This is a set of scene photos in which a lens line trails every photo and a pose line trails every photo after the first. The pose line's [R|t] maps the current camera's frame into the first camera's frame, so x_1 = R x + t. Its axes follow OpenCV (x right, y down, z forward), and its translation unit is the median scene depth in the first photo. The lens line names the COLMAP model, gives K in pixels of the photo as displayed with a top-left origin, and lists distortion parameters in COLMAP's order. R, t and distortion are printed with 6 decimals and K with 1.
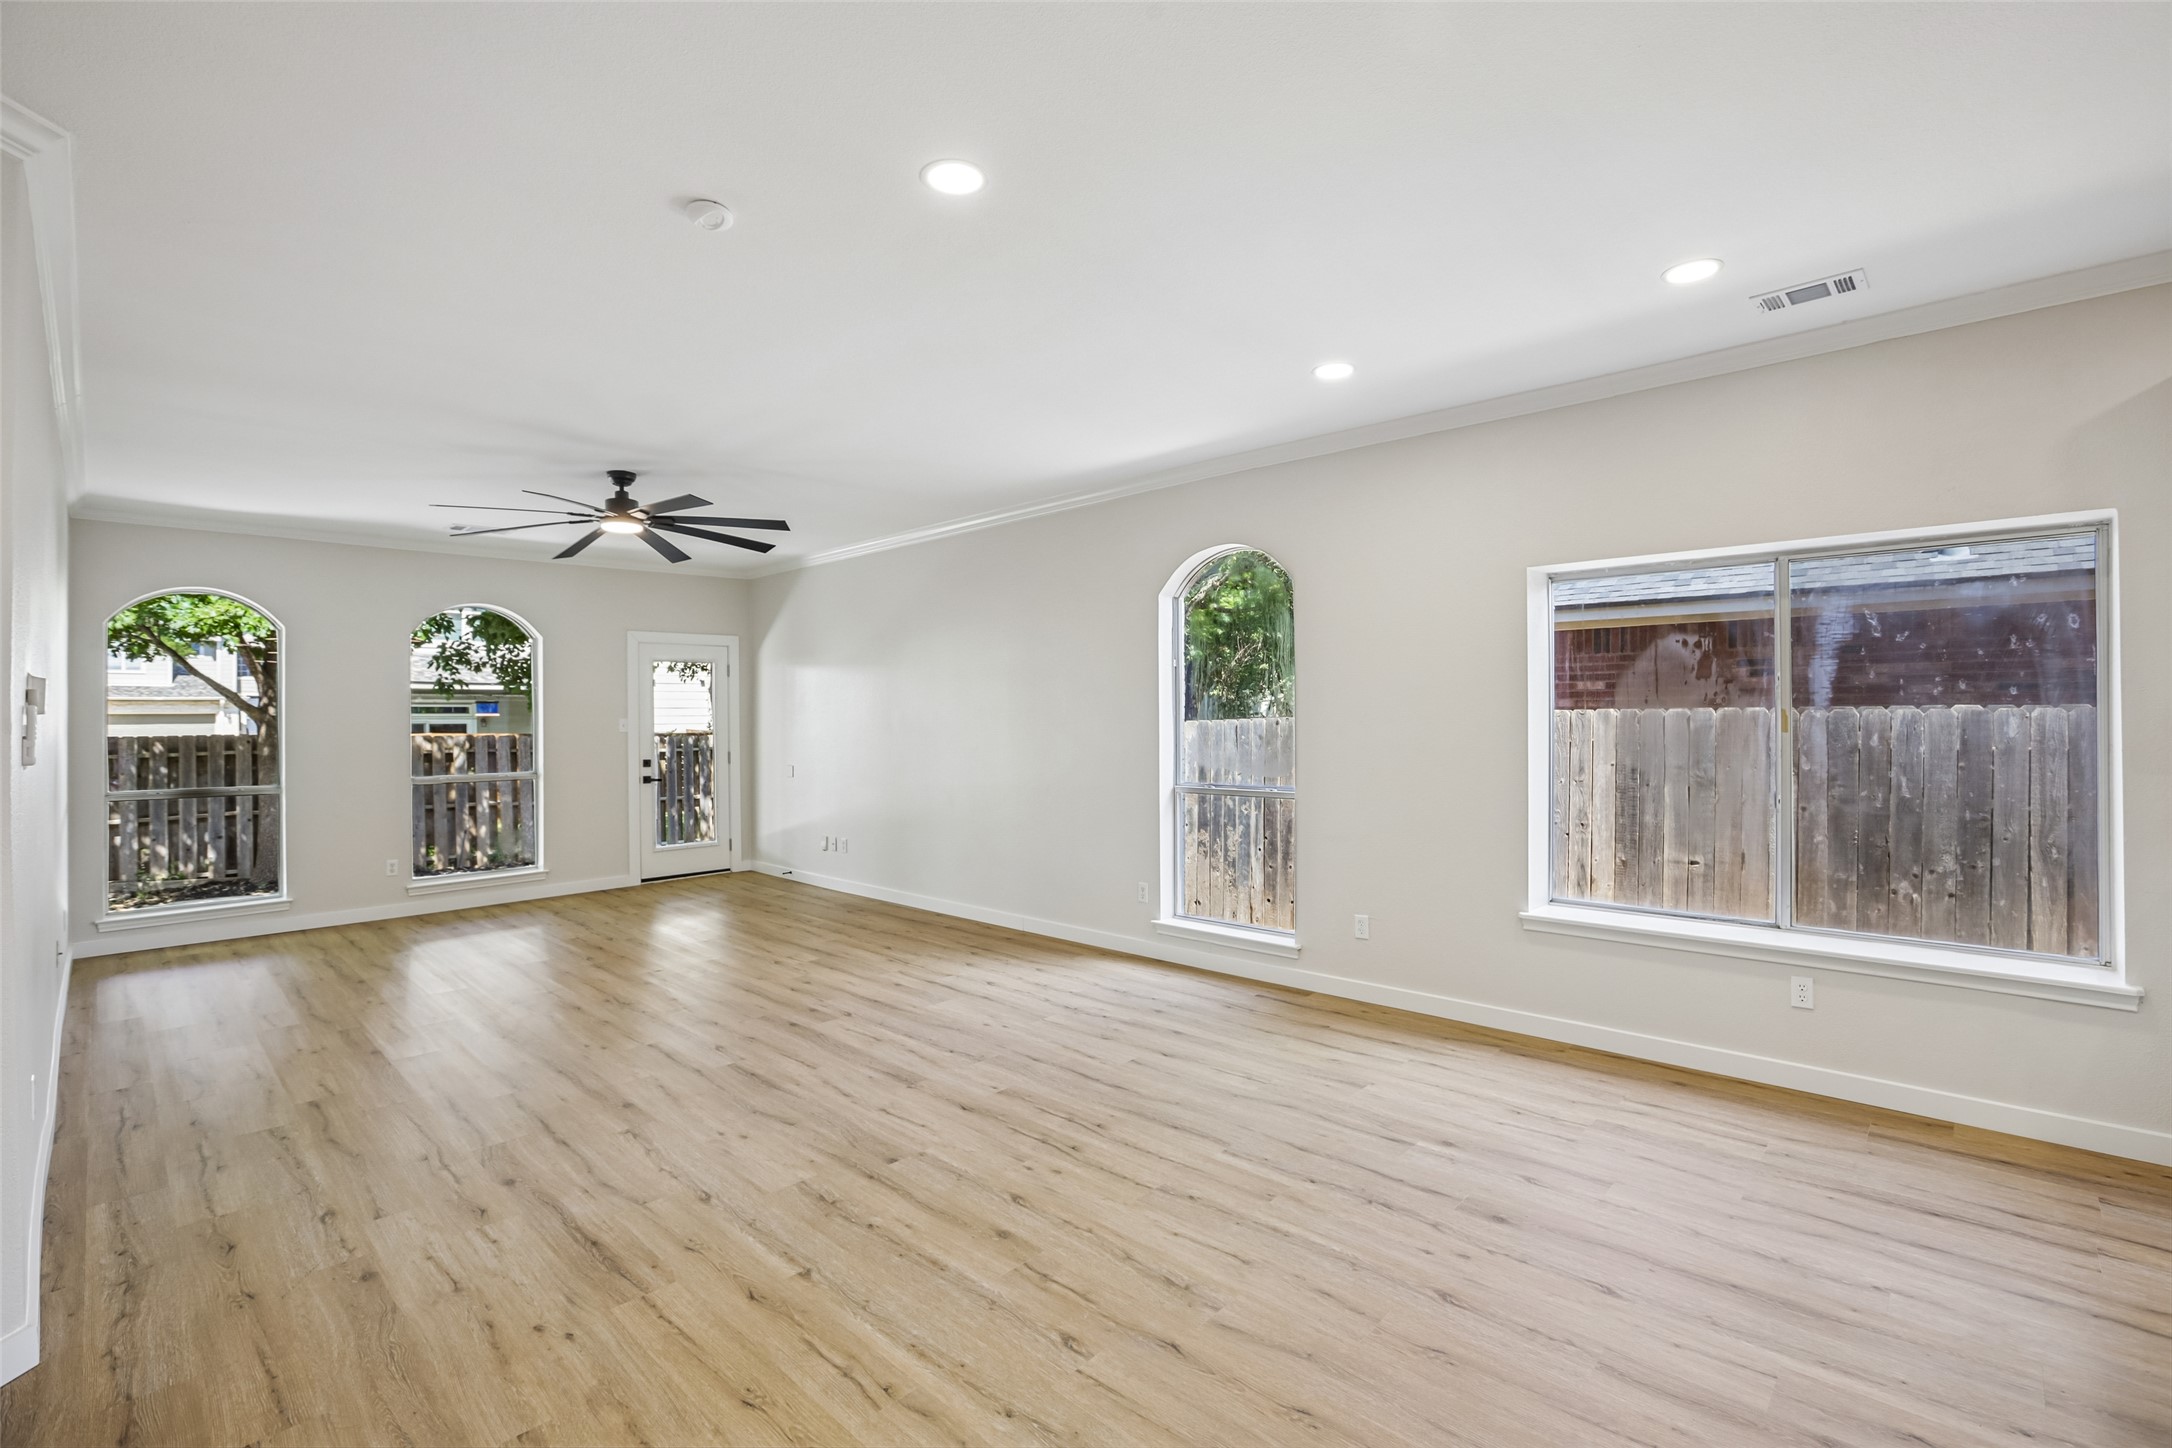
lens RADIAL K [[966.7, 0, 1086.0], [0, 966.7, 724.0], [0, 0, 1]] dist [-0.036299, 0.000090]
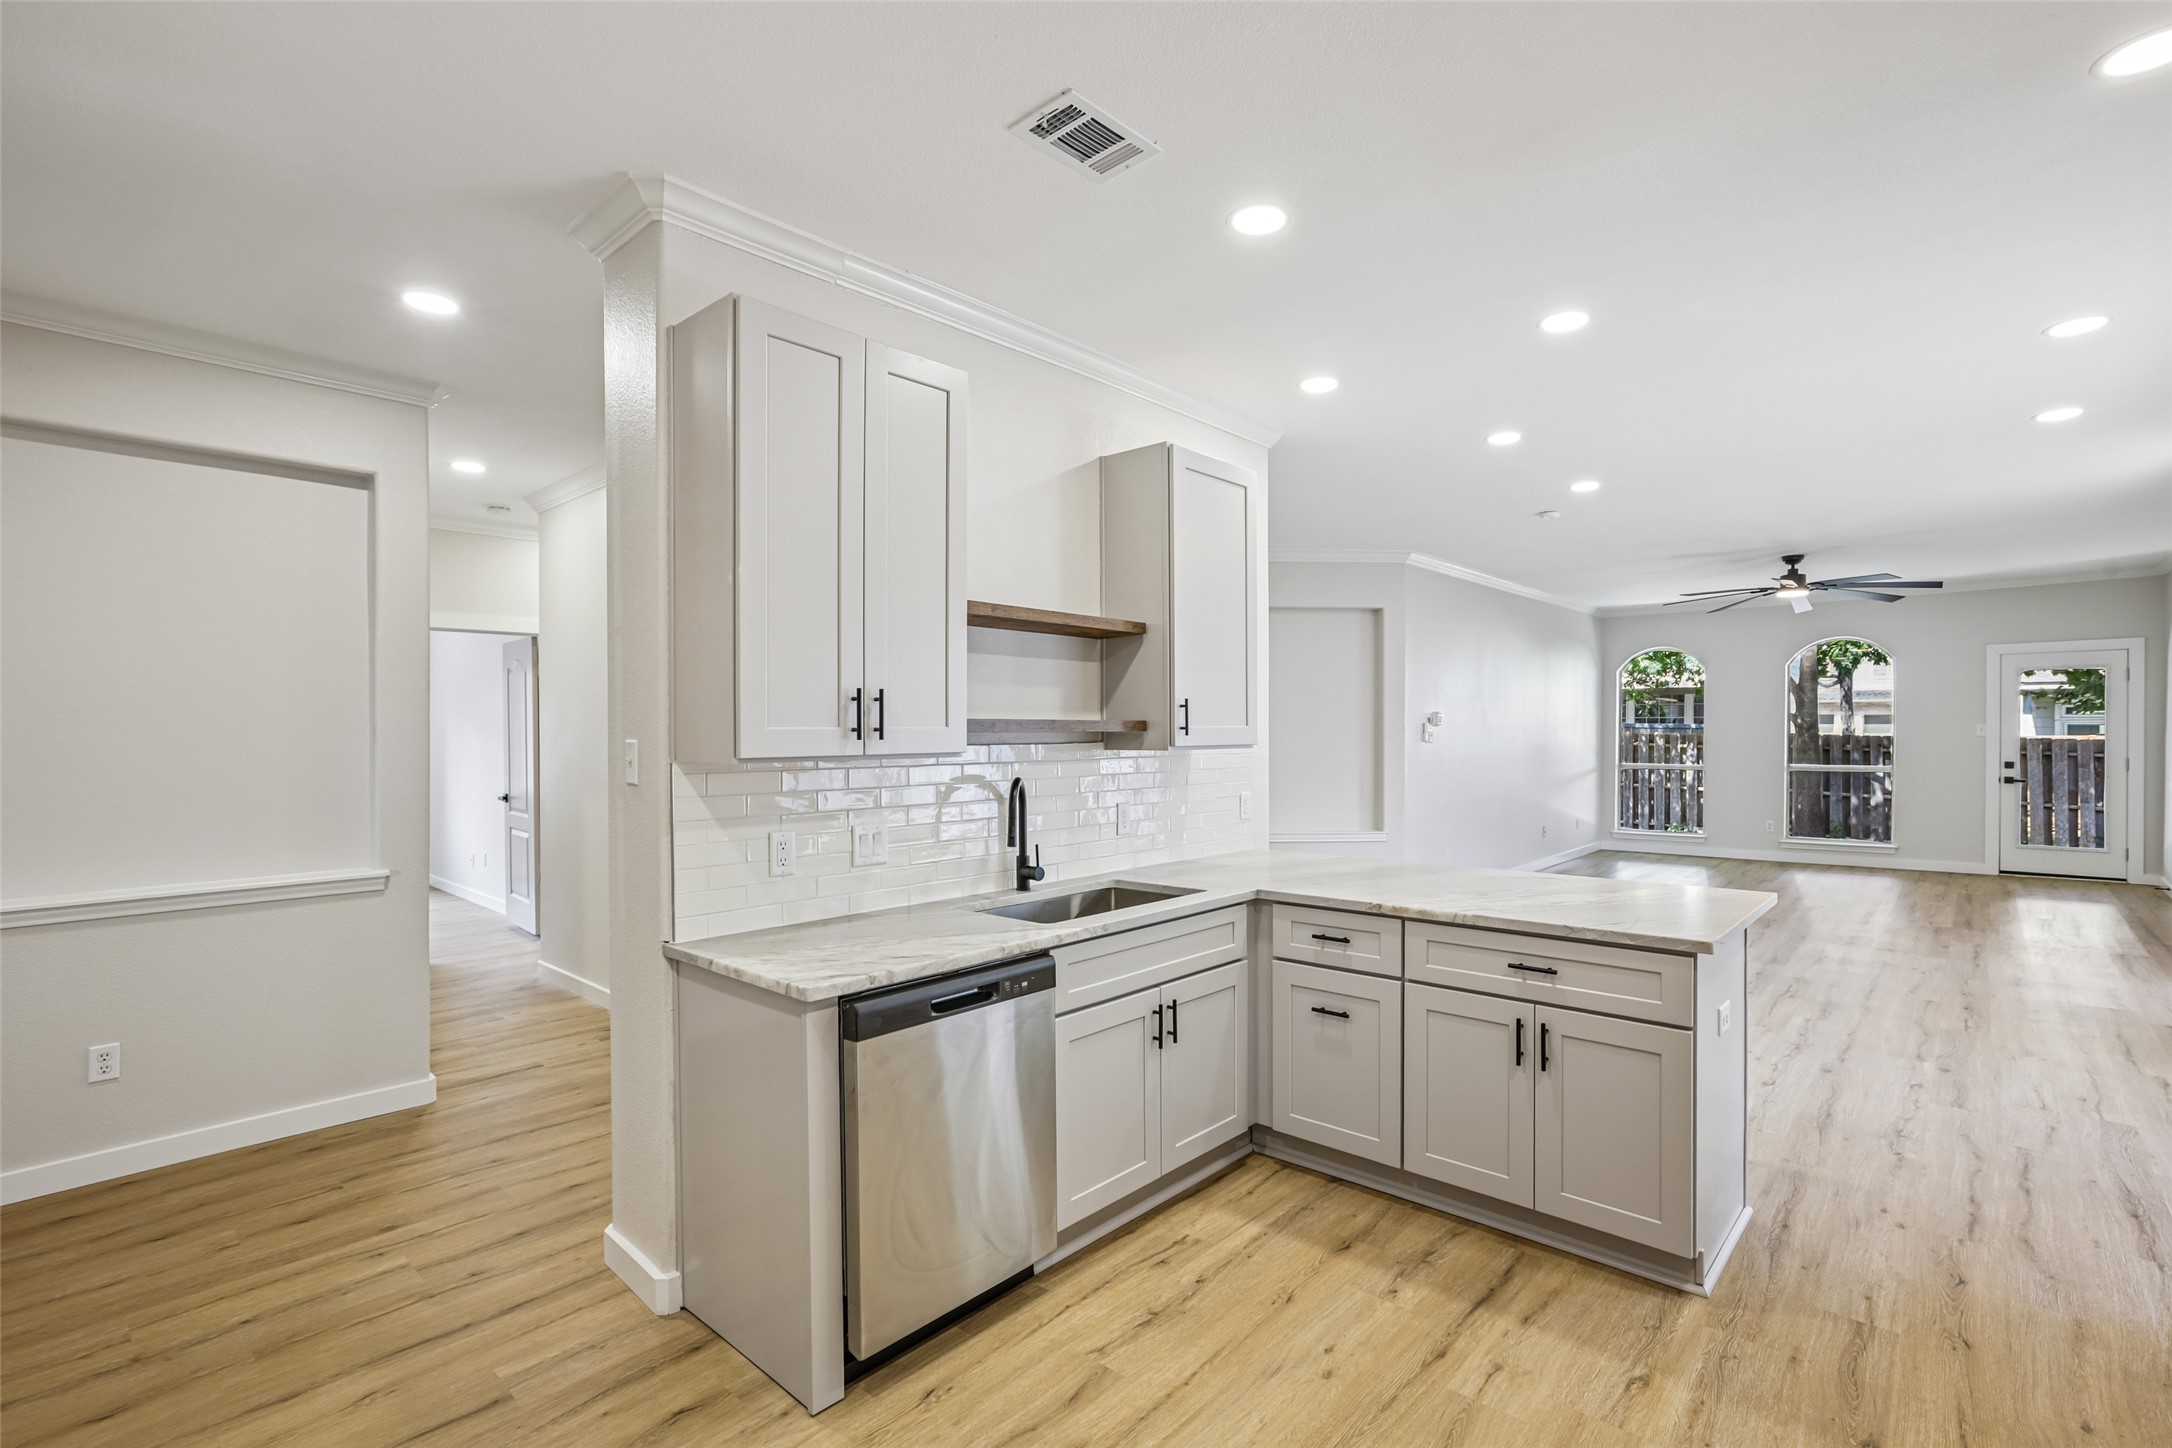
lens RADIAL K [[996.4, 0, 1136.6], [0, 996.4, 736.0], [0, 0, 1]] dist [-0.002190, 0.014053]
pose [[0.062486, 0.017429, -0.997894, 0.610251], [-0.003312, 0.999846, 0.017256, -0.007984], [0.998040, 0.002226, 0.062534, -0.055303]]
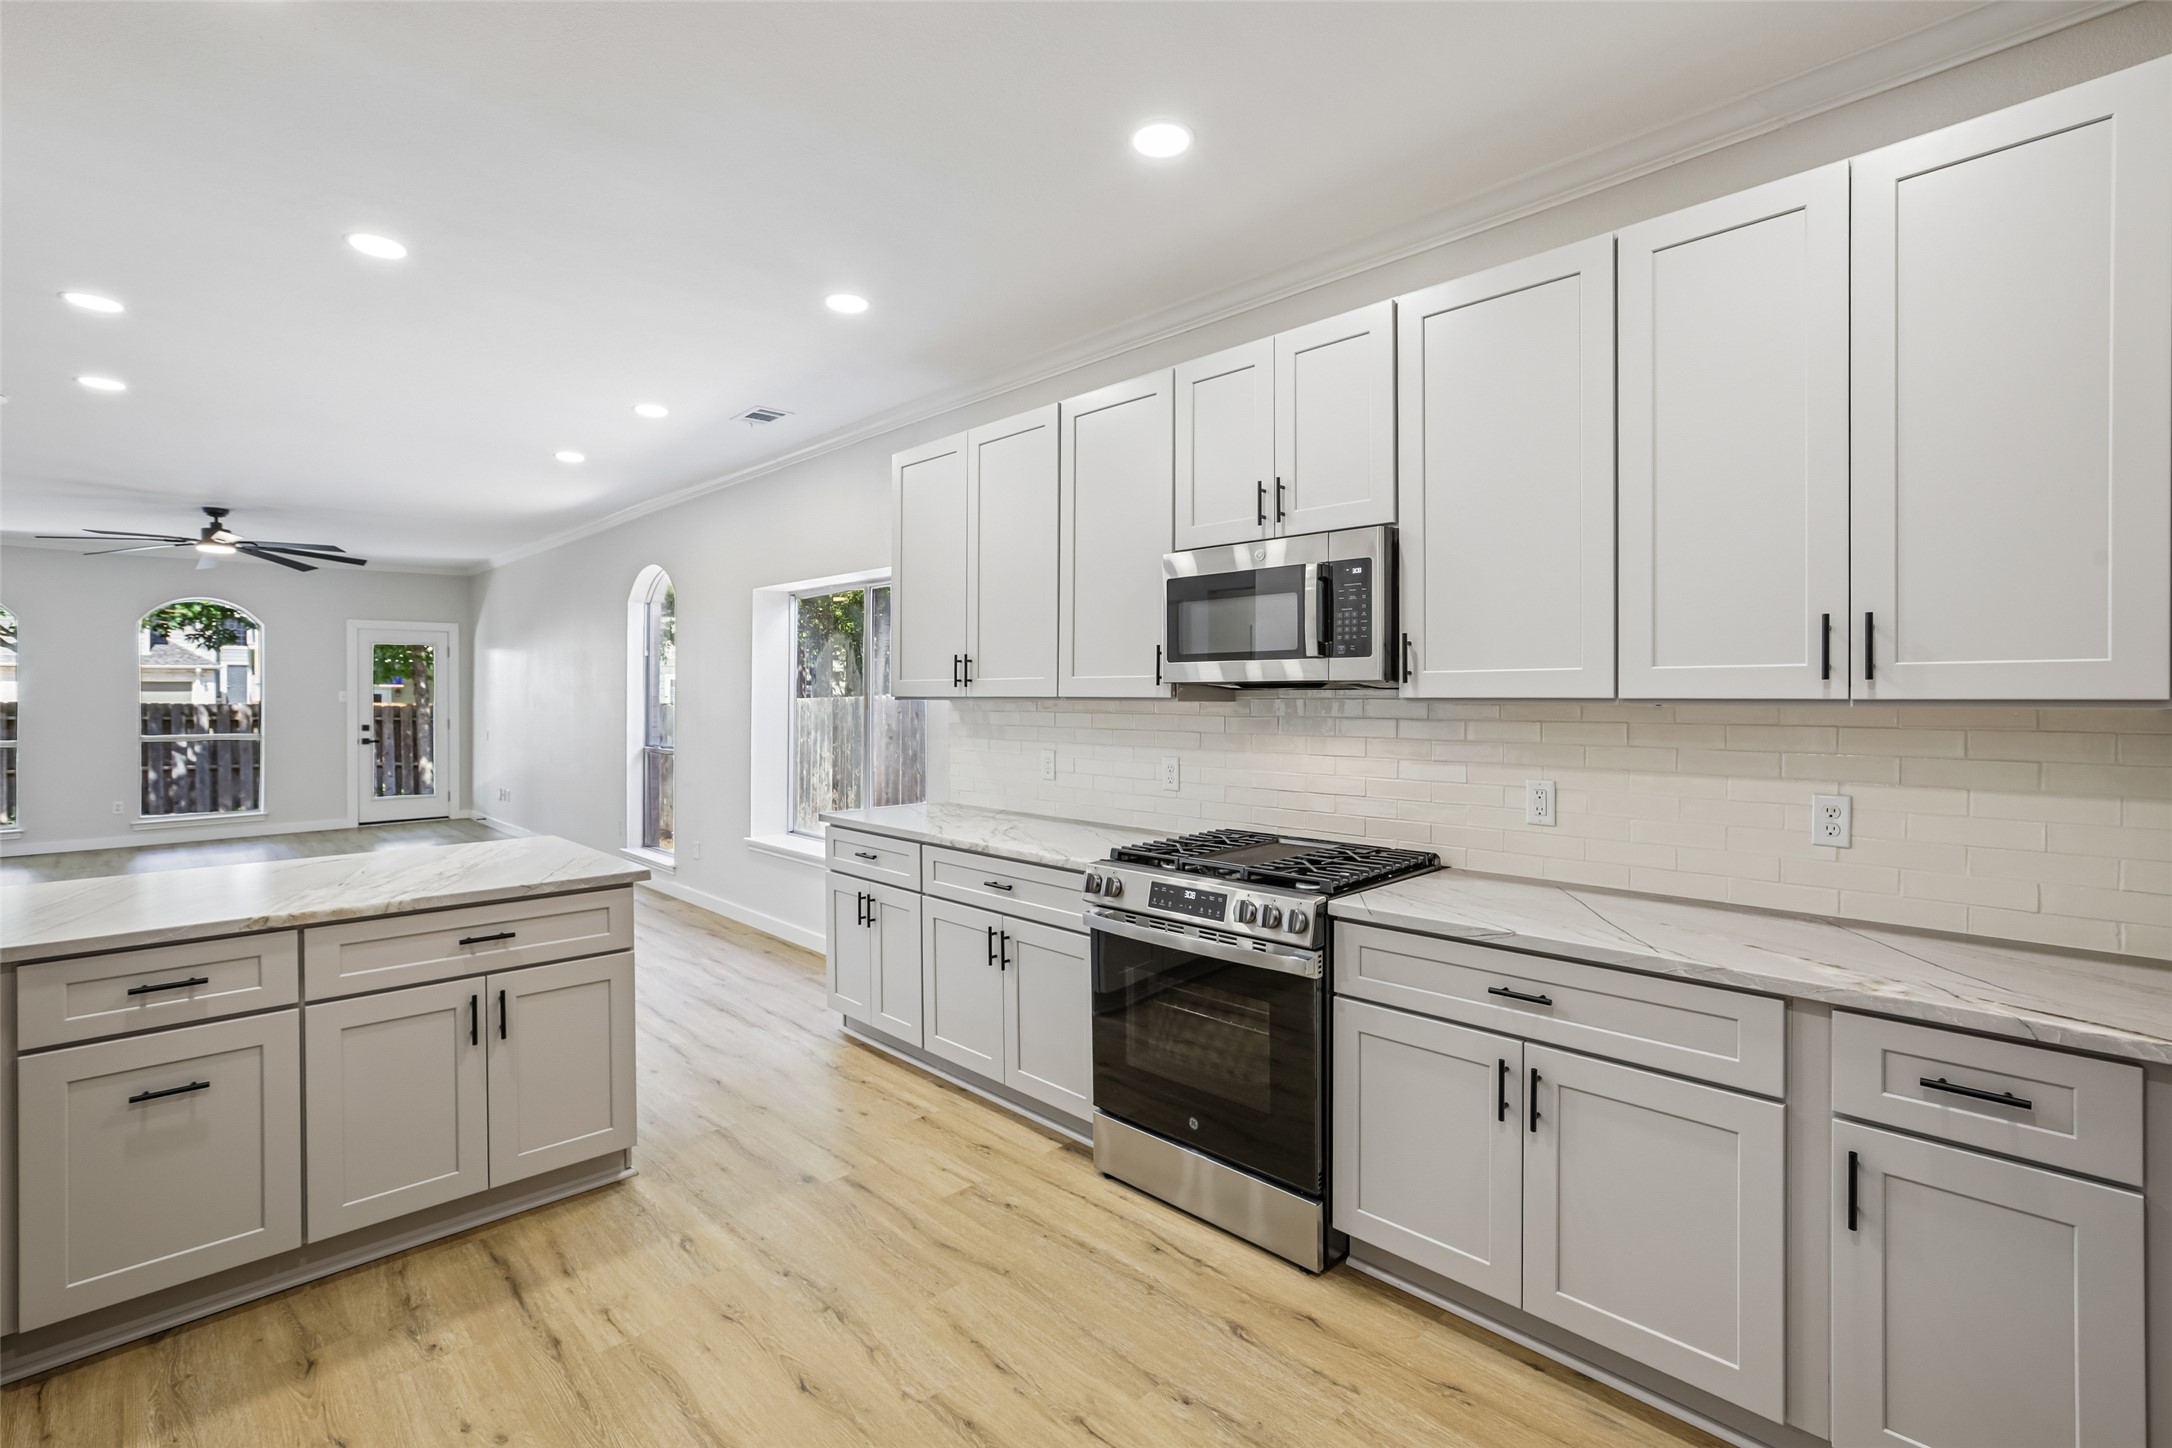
lens RADIAL K [[992.4, 0, 1060.4], [0, 992.4, 700.5], [0, 0, 1]] dist [-0.015171, 0.016007]
pose [[0.998434, 0.009668, -0.055094, 0.490684], [-0.009648, 0.999953, 0.000643, -0.003189], [0.055097, -0.000110, 0.998481, -0.204126]]
